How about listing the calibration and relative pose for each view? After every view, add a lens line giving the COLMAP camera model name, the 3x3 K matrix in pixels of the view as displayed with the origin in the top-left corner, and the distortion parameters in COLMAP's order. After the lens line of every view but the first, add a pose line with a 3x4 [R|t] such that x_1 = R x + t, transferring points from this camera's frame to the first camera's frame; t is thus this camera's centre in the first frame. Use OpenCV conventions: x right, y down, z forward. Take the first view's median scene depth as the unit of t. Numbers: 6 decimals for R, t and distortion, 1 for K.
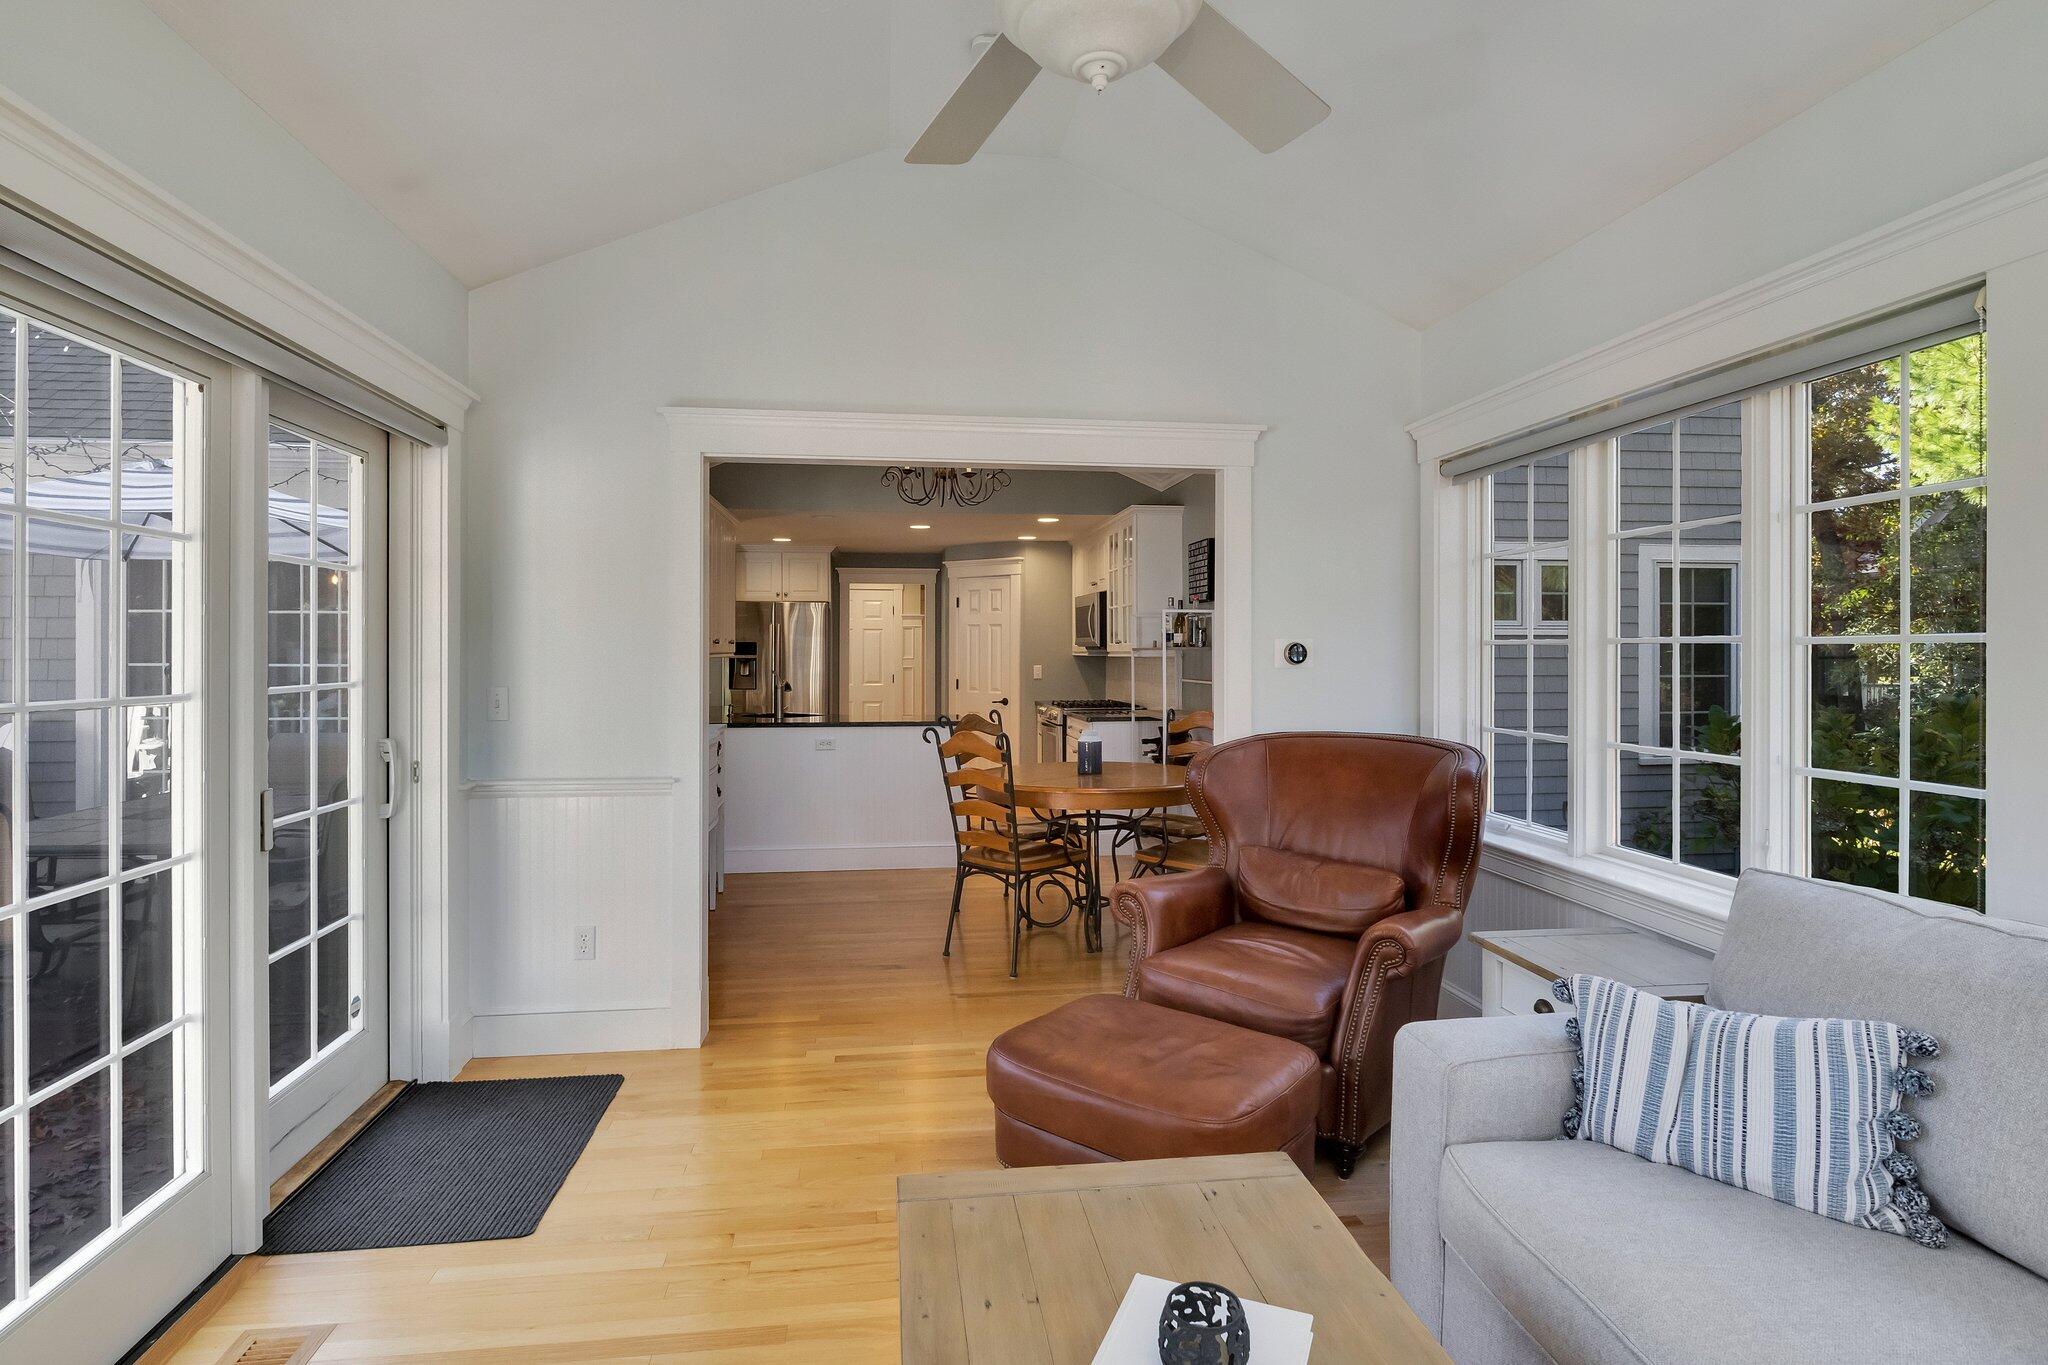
lens RADIAL K [[1034.7, 0, 1019.2], [0, 1034.7, 668.9], [0, 0, 1]] dist [-0.002675, 0.000558]
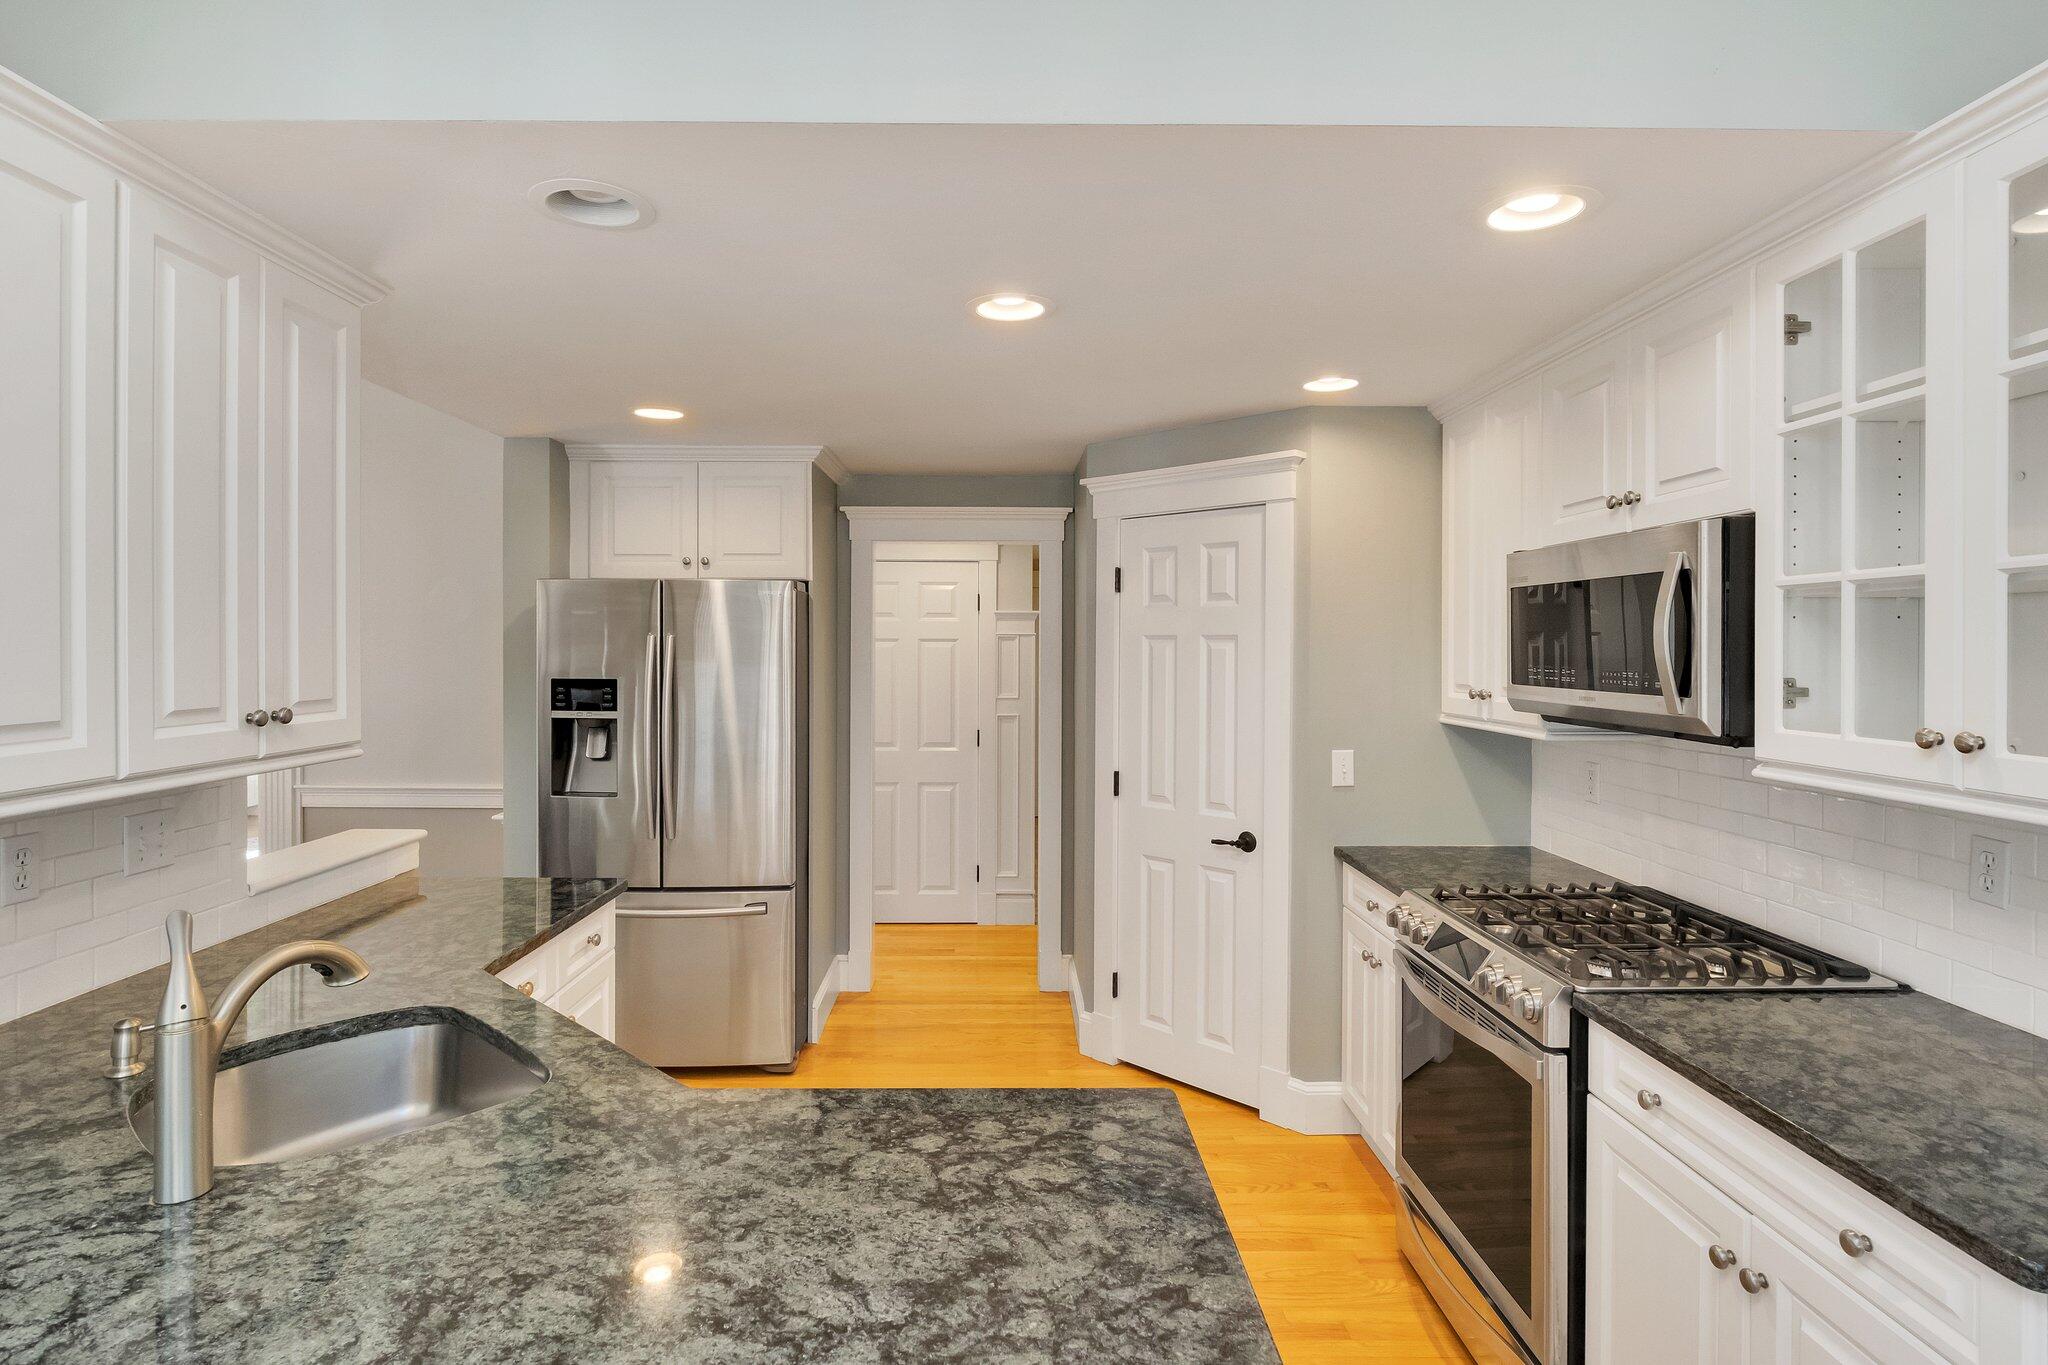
lens RADIAL K [[1034.7, 0, 1025.3], [0, 1034.7, 666.7], [0, 0, 1]] dist [-0.002675, 0.000558]
pose [[0.993476, 0.003532, -0.113988, -0.049277], [-0.003506, 0.999994, 0.000426, -0.030899], [0.113989, -0.000024, 0.993482, 0.605459]]
